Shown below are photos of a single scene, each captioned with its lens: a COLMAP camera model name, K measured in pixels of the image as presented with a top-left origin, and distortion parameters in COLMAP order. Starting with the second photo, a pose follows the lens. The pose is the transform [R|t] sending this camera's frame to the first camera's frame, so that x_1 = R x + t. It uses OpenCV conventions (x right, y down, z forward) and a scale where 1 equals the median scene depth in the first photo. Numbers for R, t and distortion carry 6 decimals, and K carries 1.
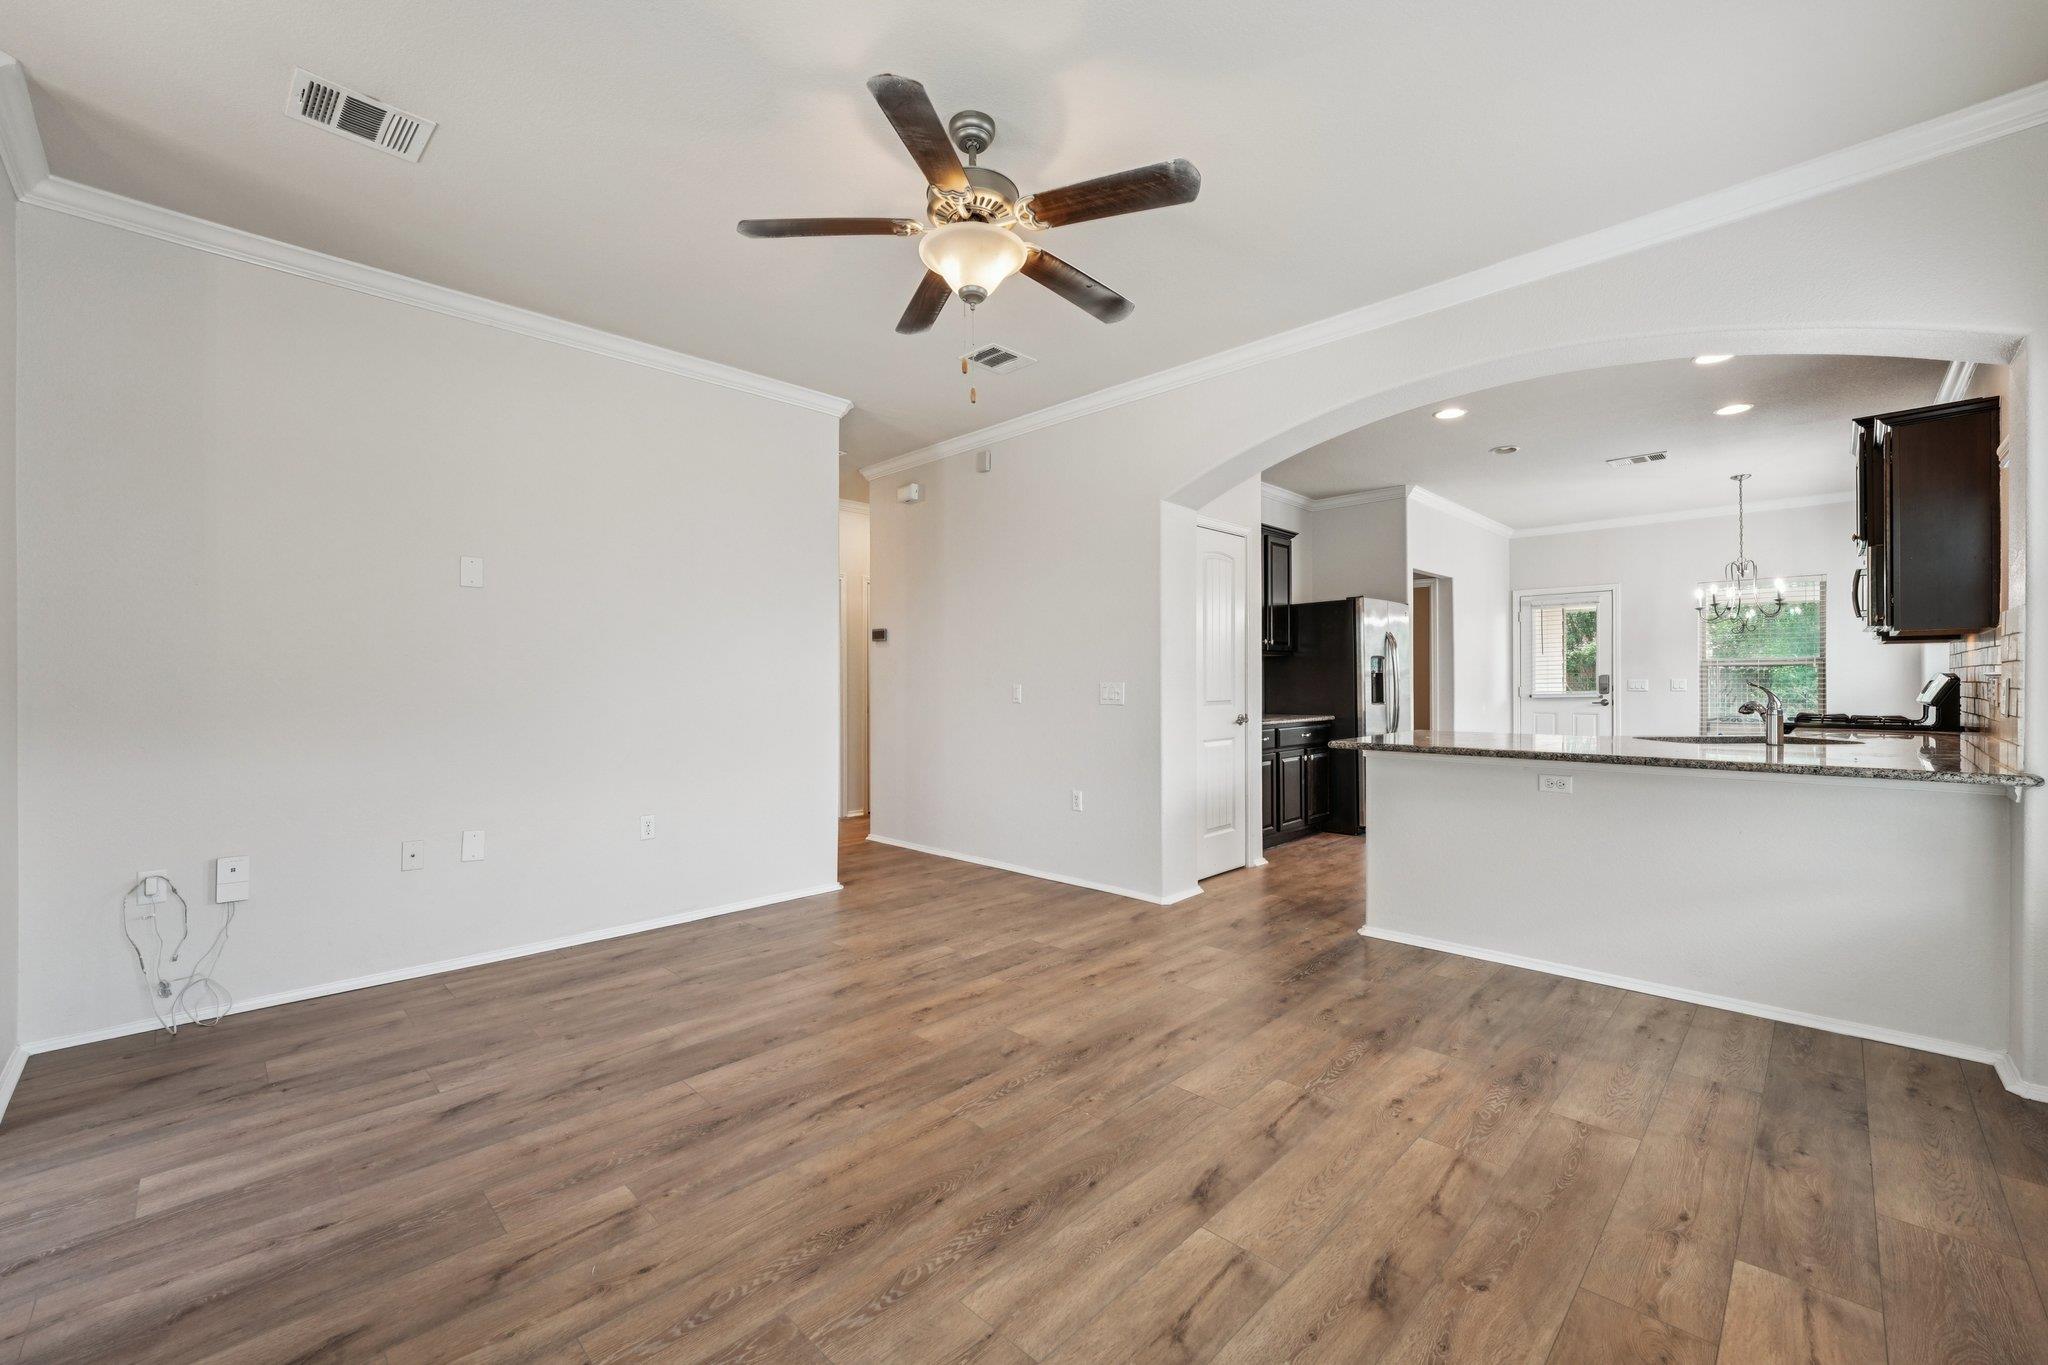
lens RADIAL K [[836.7, 0, 1019.3], [0, 836.7, 685.7], [0, 0, 1]] dist [-0.009964, 0.001551]
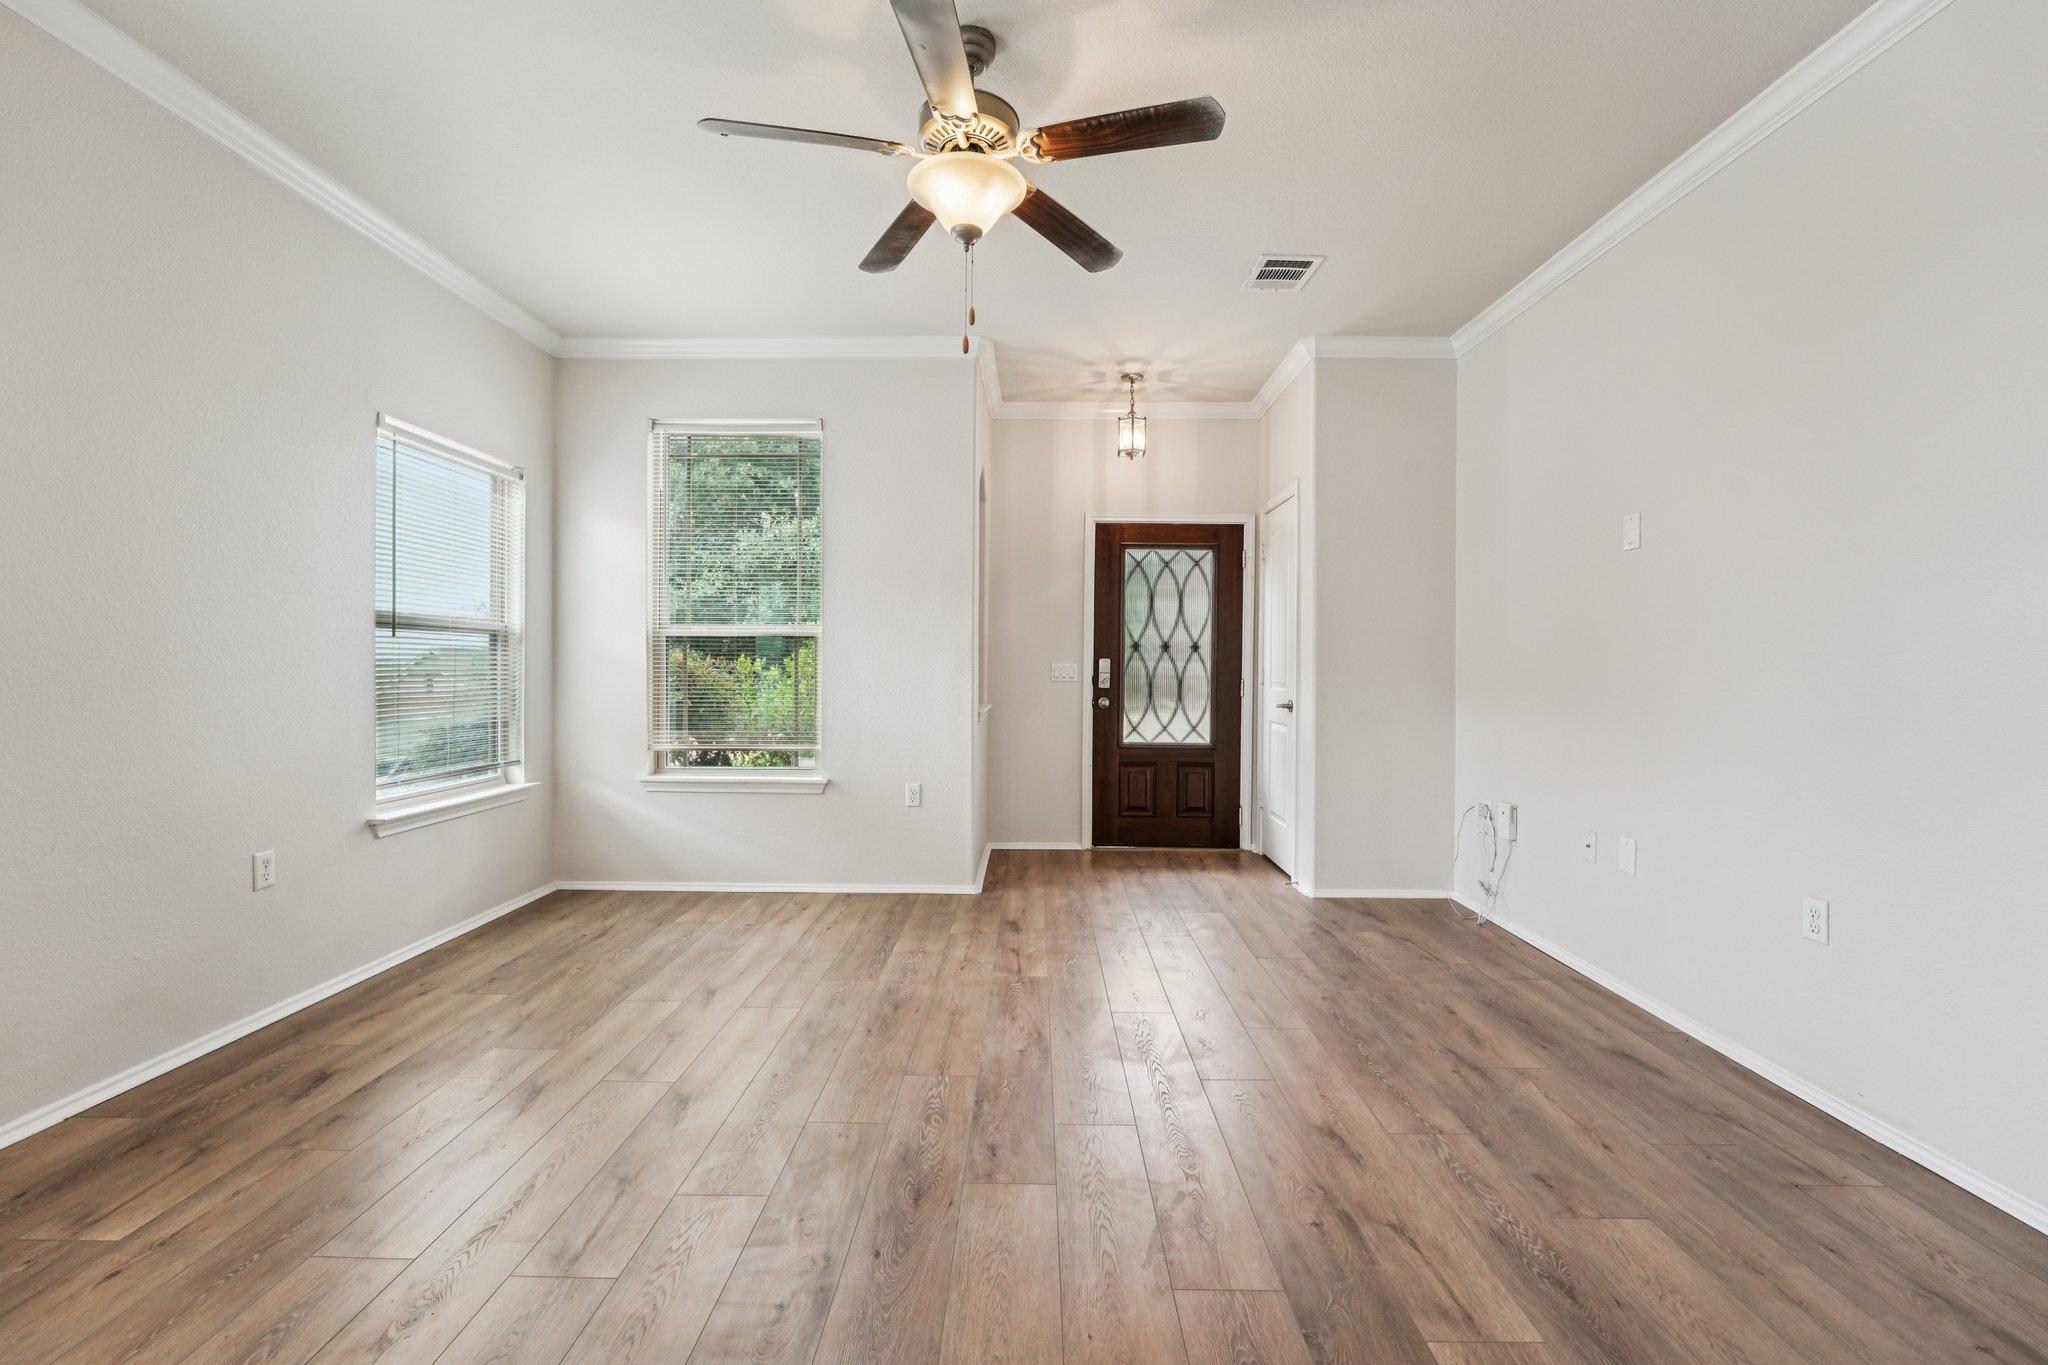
lens RADIAL K [[836.7, 0, 1023.4], [0, 836.7, 665.6], [0, 0, 1]] dist [-0.009964, 0.001551]
pose [[-0.716989, -0.002819, -0.697079, 0.230396], [-0.007791, 0.999962, 0.003970, -0.000137], [0.697041, 0.008277, -0.716983, 0.722284]]
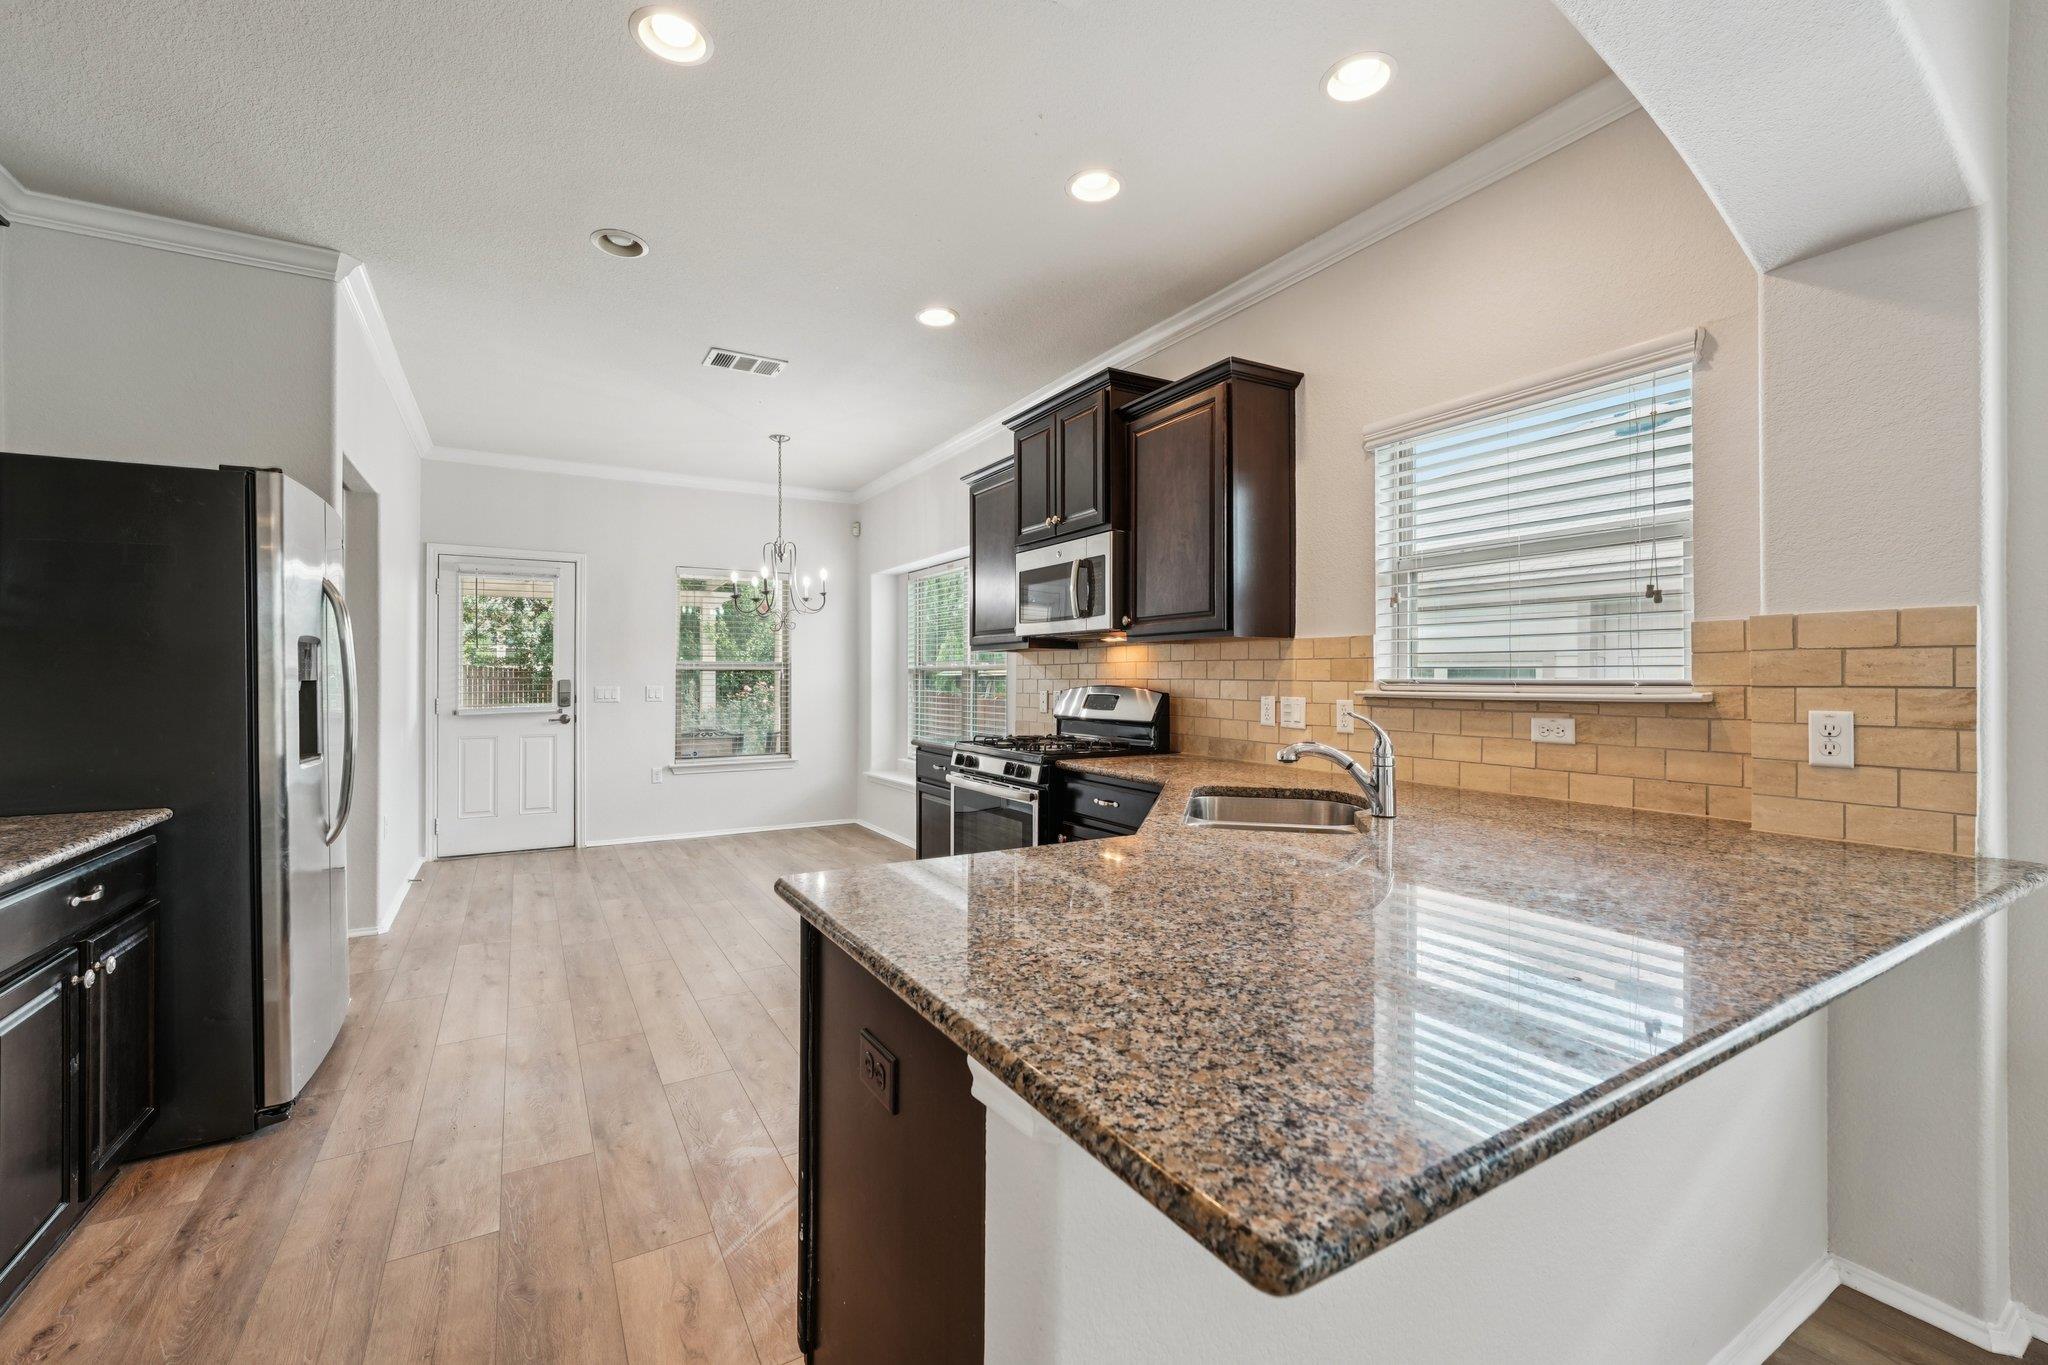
lens RADIAL K [[836.7, 0, 1023.3], [0, 836.7, 676.5], [0, 0, 1]] dist [-0.009964, 0.001551]
pose [[0.245192, 0.003933, 0.969466, 0.153020], [0.004304, 0.999977, -0.005146, -0.015286], [-0.969465, 0.005434, 0.245170, 0.649960]]
